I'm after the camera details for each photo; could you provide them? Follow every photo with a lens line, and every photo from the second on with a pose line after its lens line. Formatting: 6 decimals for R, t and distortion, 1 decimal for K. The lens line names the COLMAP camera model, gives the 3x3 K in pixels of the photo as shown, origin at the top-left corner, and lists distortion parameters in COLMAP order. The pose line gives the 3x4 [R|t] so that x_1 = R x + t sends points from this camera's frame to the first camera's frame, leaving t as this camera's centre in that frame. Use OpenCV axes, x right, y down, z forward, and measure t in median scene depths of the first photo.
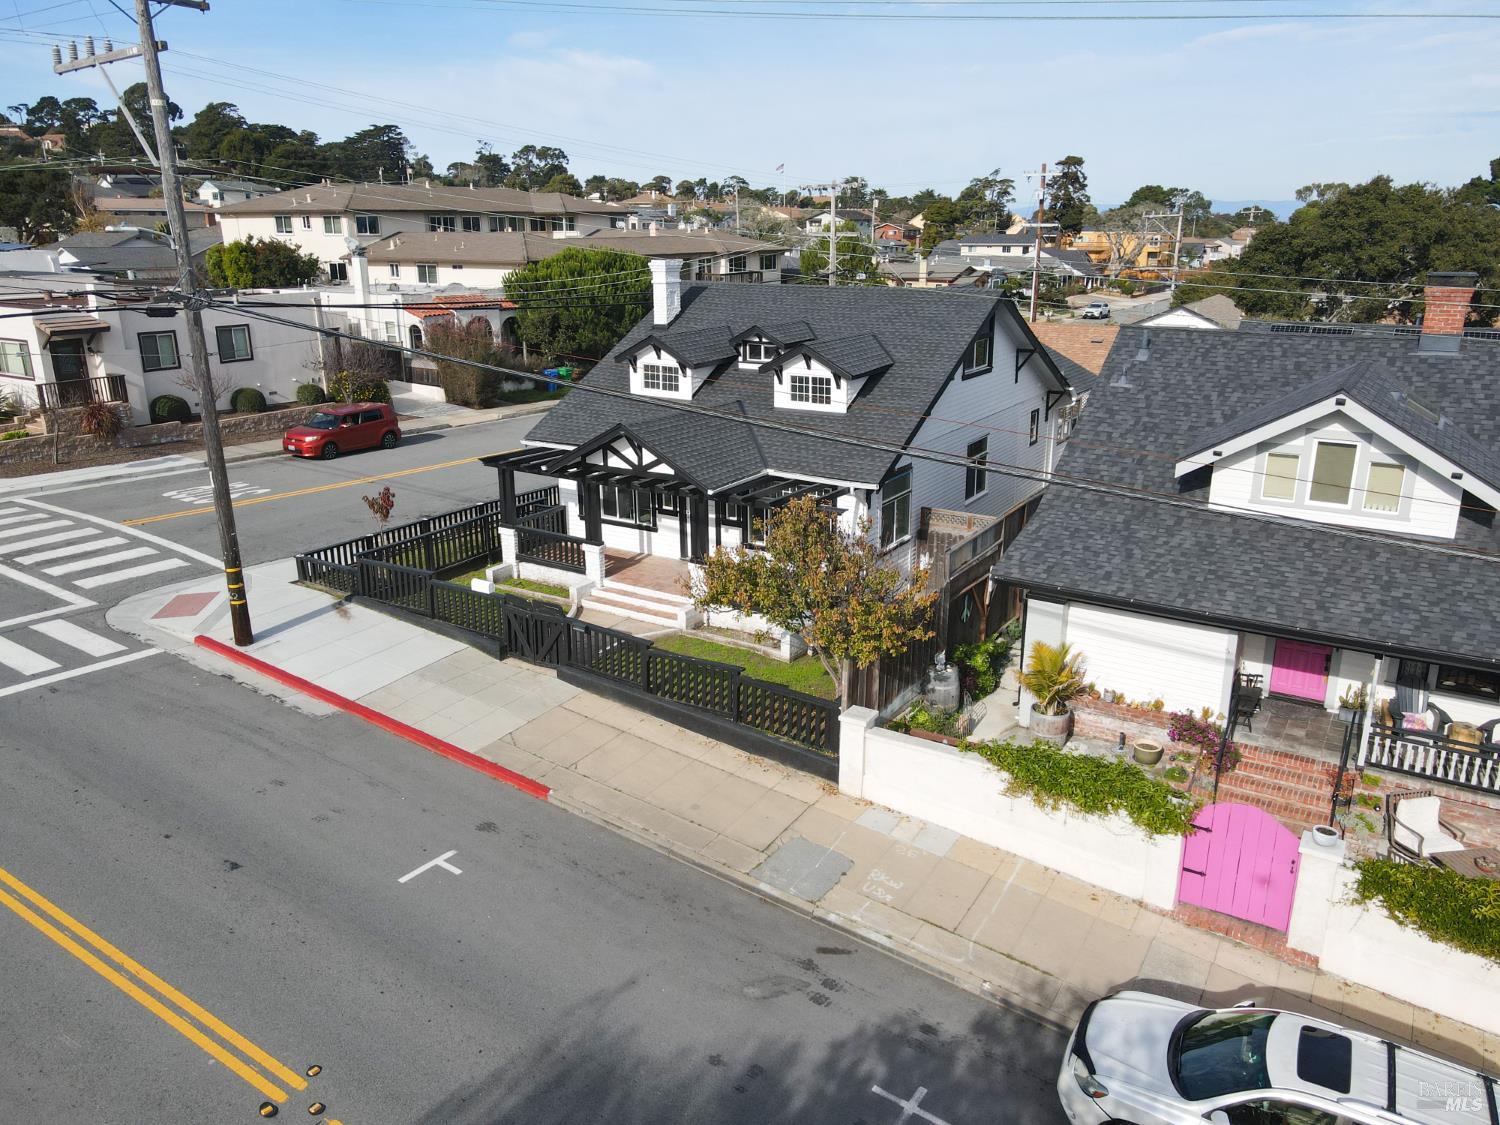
lens RADIAL K [[1088.0, 0, 750.0], [0, 1088.0, 562.5], [0, 0, 1]] dist [0.026570, -0.006628]
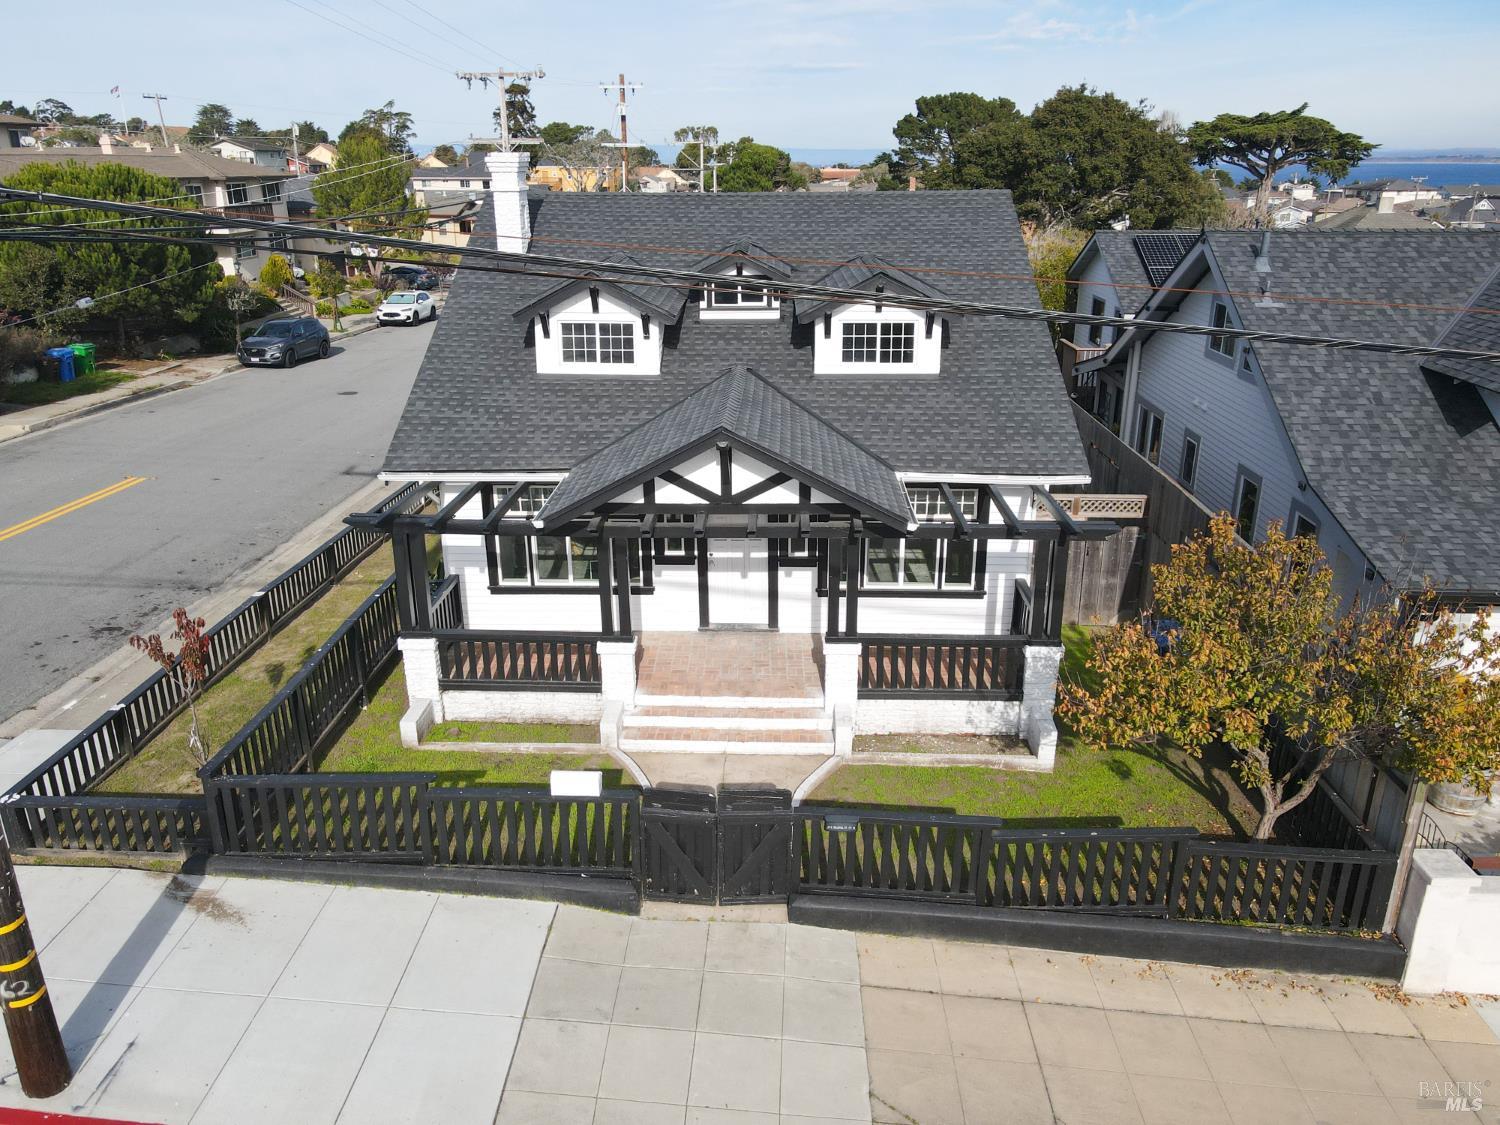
lens RADIAL K [[1088.0, 0, 750.0], [0, 1088.0, 562.5], [0, 0, 1]] dist [0.026570, -0.006628]
pose [[0.862950, -0.171587, 0.475264, -0.331147], [0.148309, 0.985161, 0.086390, -0.091311], [-0.483034, -0.004064, 0.875592, 0.435985]]
